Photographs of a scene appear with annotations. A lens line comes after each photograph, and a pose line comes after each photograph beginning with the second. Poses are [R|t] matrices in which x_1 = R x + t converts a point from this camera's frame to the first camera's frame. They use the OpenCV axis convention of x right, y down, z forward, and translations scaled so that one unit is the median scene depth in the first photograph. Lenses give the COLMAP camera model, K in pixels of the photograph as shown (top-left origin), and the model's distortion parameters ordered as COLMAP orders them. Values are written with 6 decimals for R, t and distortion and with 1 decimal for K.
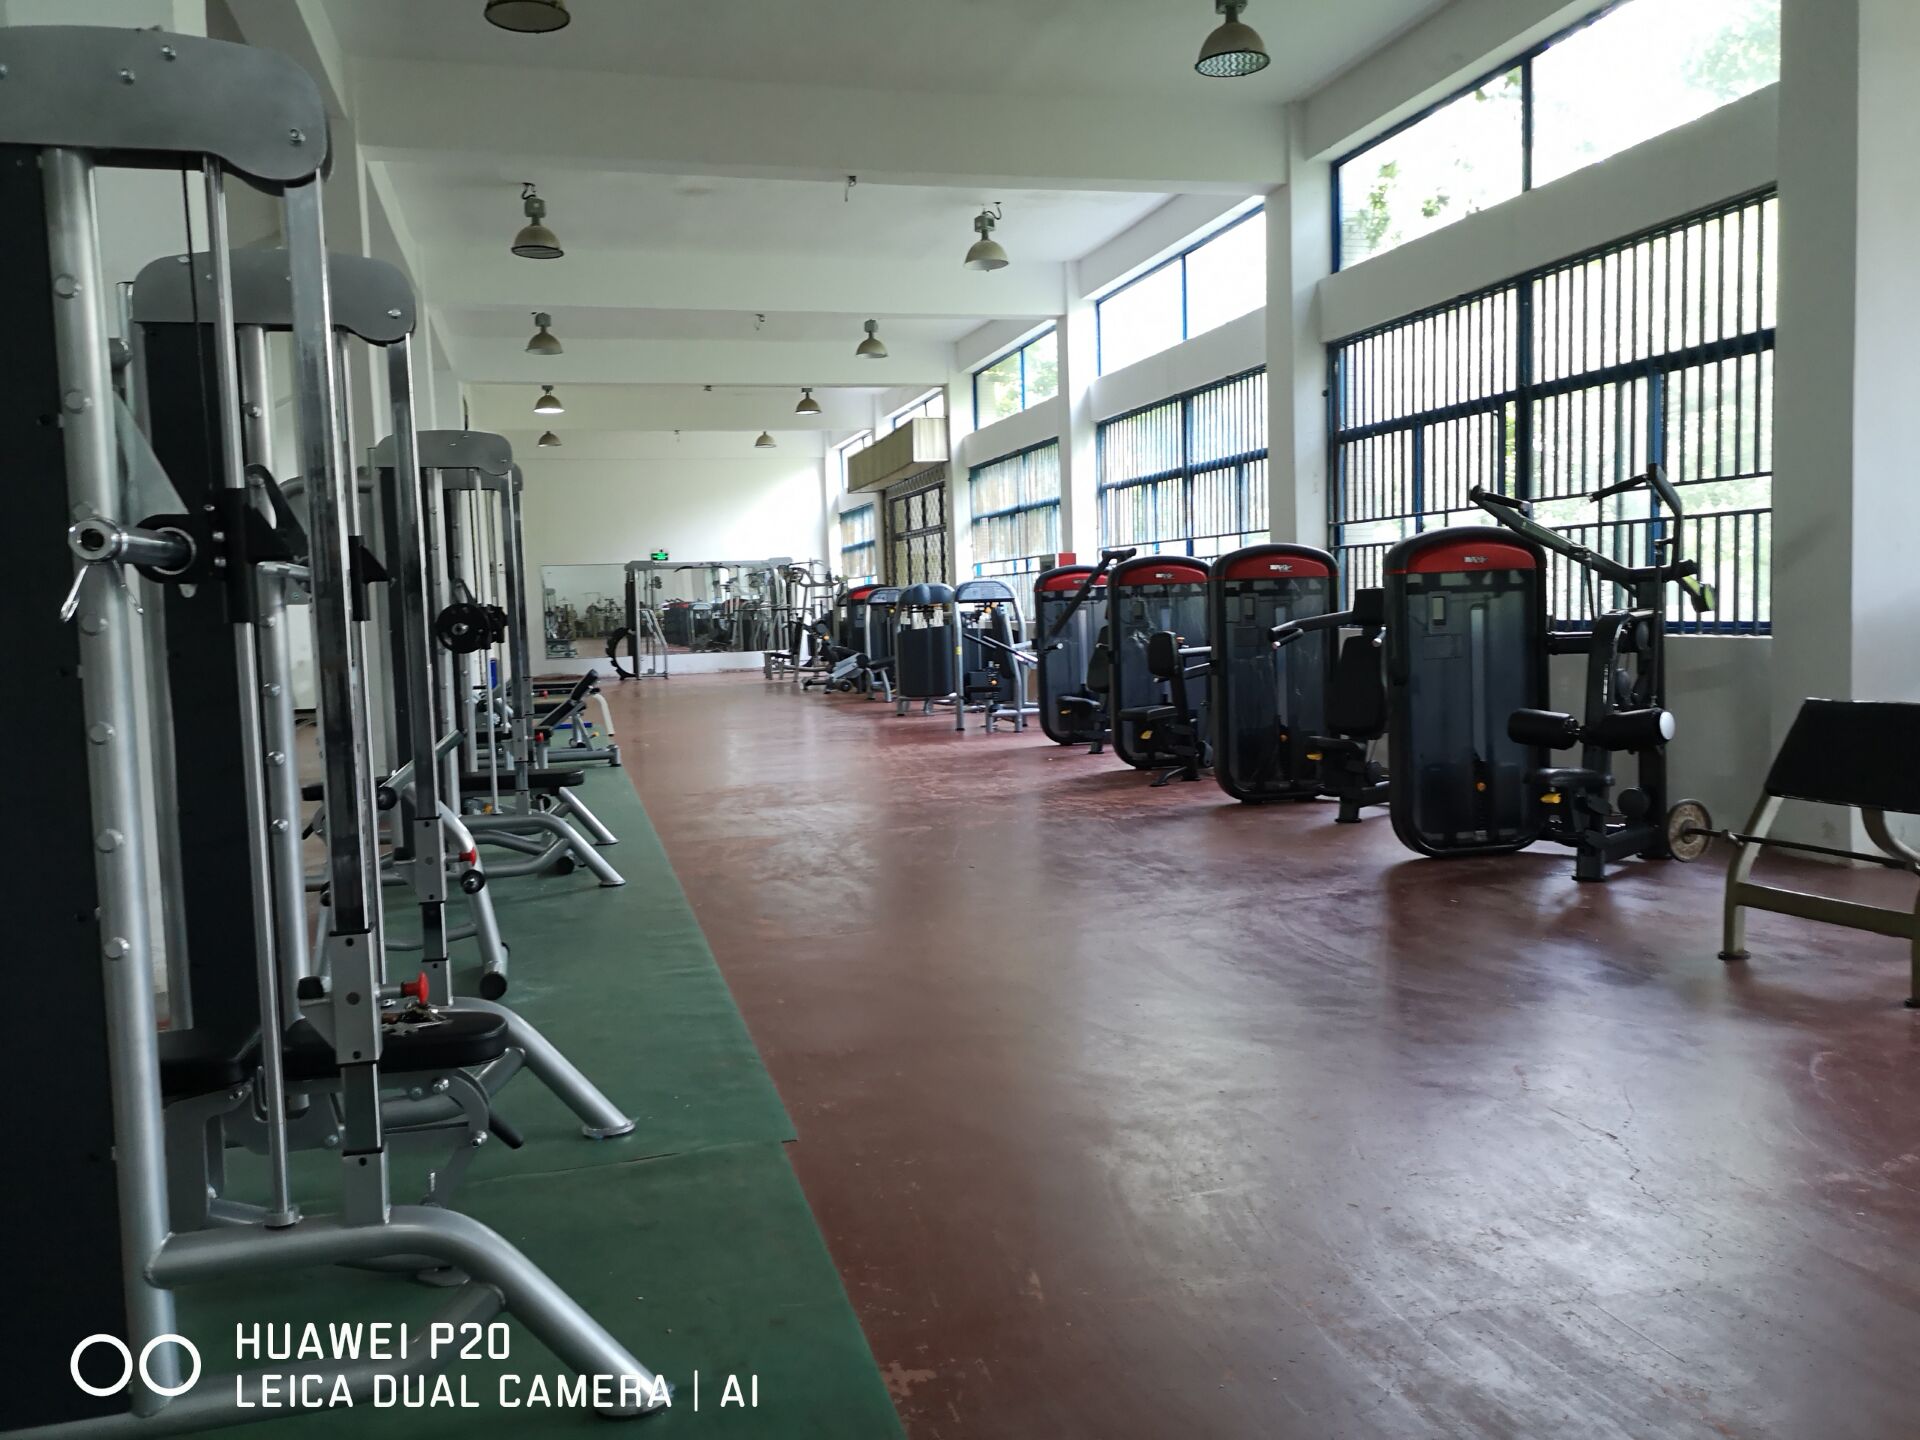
lens RADIAL K [[1493.9, 0, 960.0], [0, 1493.9, 720.0], [0, 0, 1]] dist [0.054300, -0.004605]
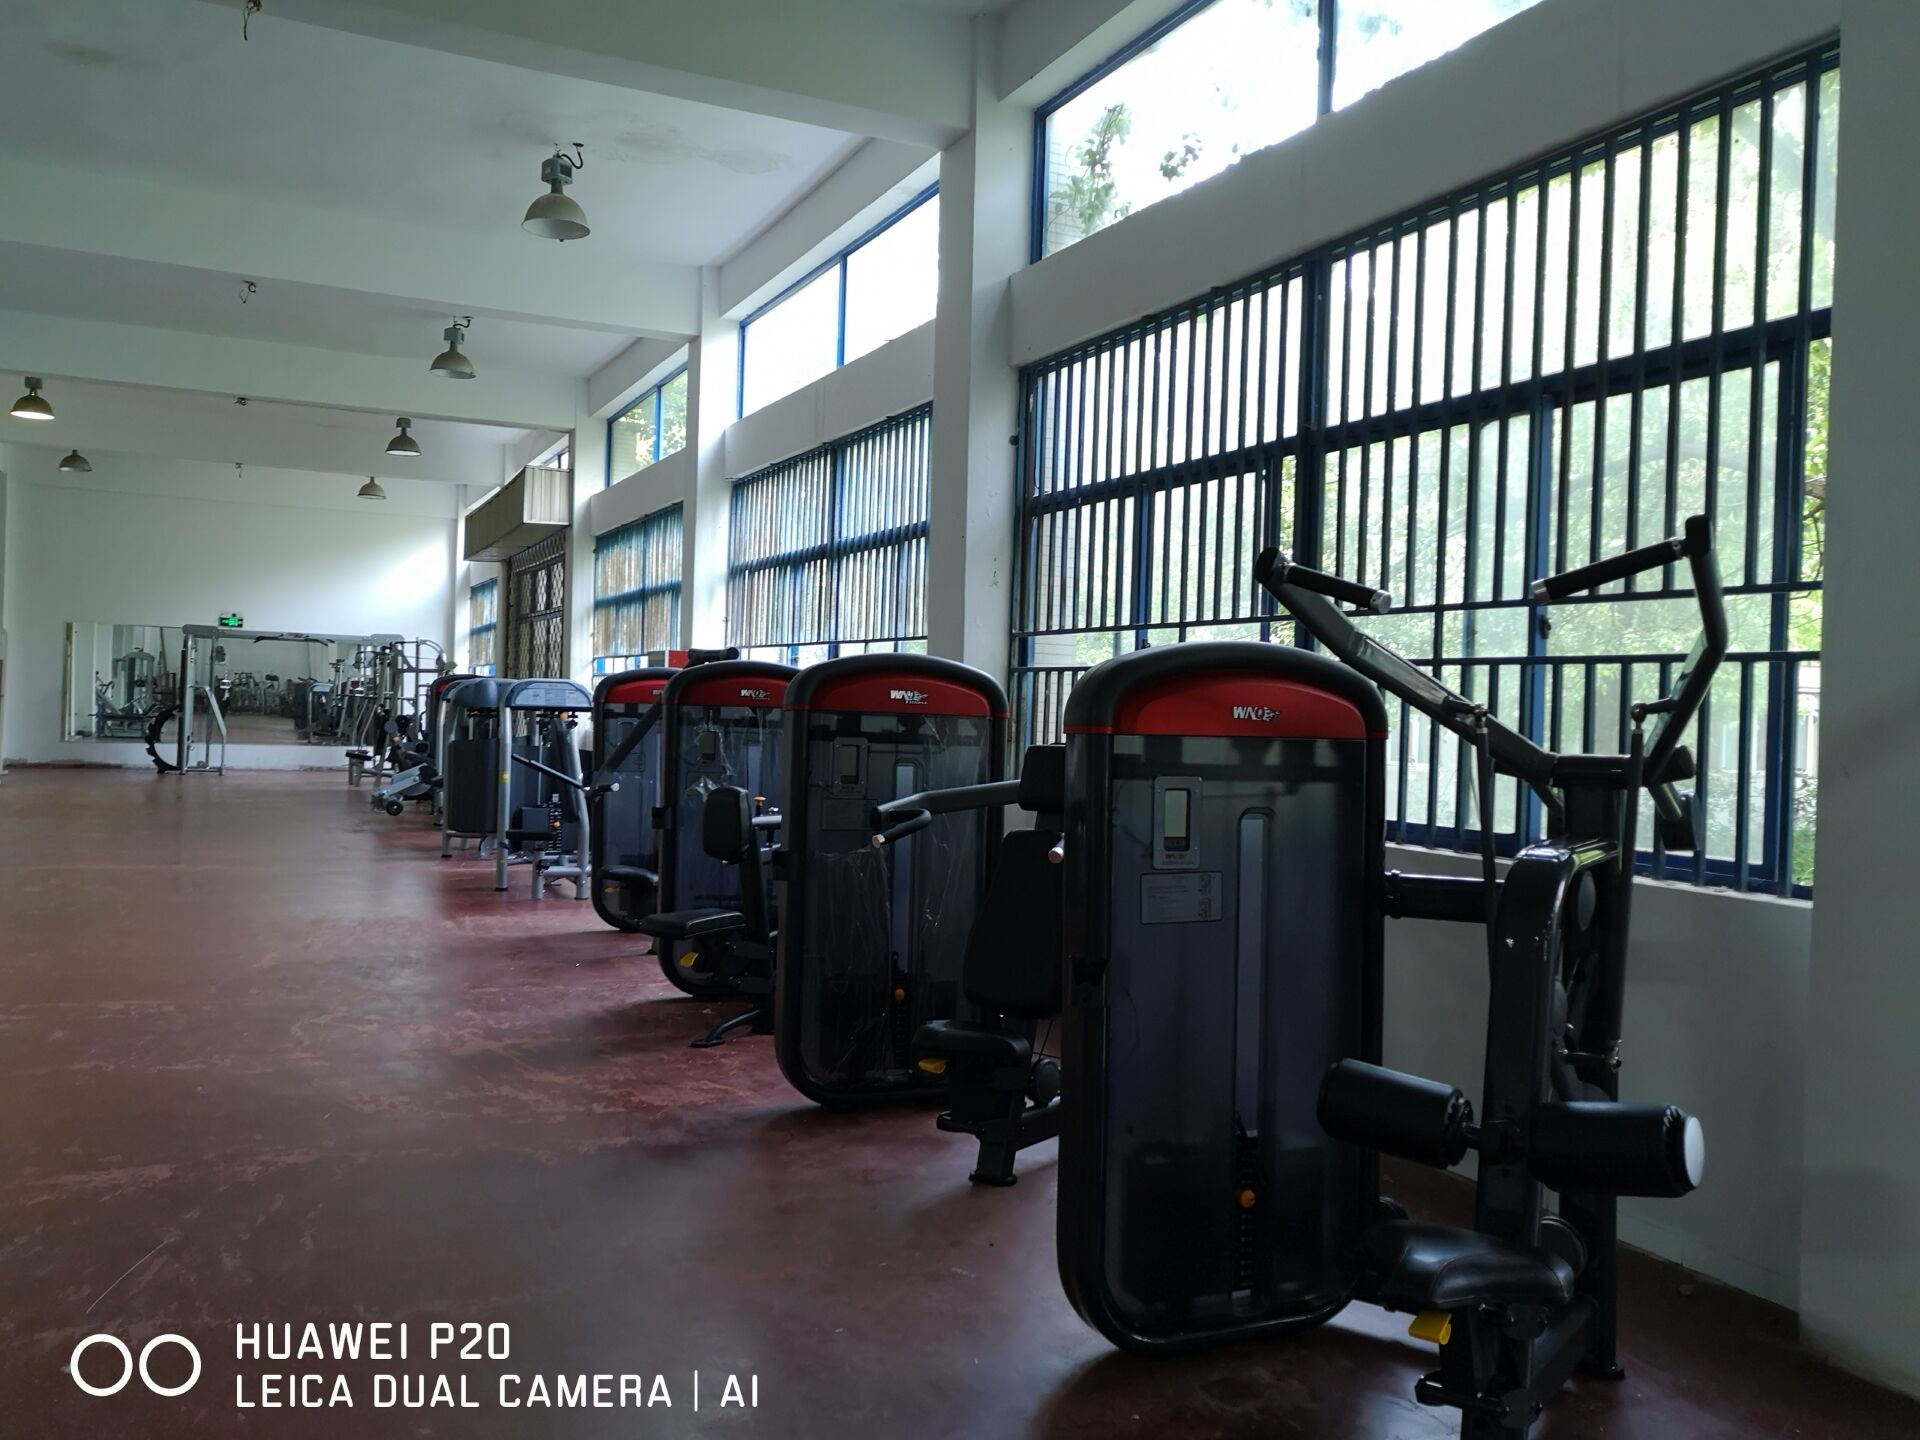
lens RADIAL K [[1521.1, 0, 960.0], [0, 1521.1, 720.0], [0, 0, 1]] dist [-0.003959, 0.053191]
pose [[0.981539, 0.063202, 0.180517, 0.109606], [-0.050292, 0.995898, -0.075224, -0.042332], [-0.184531, 0.064756, 0.980691, 0.362229]]
